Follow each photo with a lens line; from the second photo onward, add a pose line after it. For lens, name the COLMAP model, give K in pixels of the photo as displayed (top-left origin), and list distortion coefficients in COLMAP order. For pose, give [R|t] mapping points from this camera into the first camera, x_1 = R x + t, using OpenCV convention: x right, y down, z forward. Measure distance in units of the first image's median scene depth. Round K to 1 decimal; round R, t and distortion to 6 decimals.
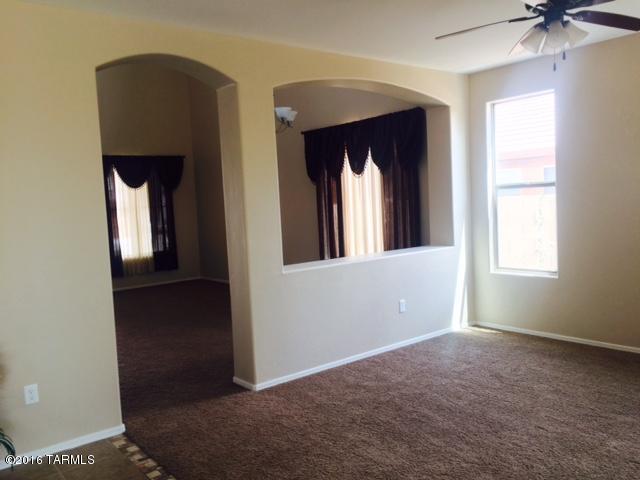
lens RADIAL K [[554.0, 0, 316.0], [0, 554.0, 241.6], [0, 0, 1]] dist [0.041097, -0.046323]
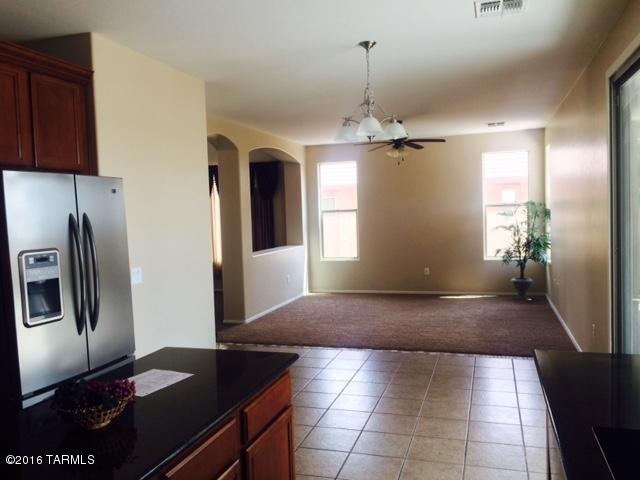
lens RADIAL K [[554.0, 0, 323.6], [0, 554.0, 240.0], [0, 0, 1]] dist [0.041097, -0.046323]
pose [[0.832089, -0.007390, 0.554593, -0.655066], [0.036371, 0.998486, -0.041265, 0.064938], [-0.553449, 0.054507, 0.831098, -0.458543]]
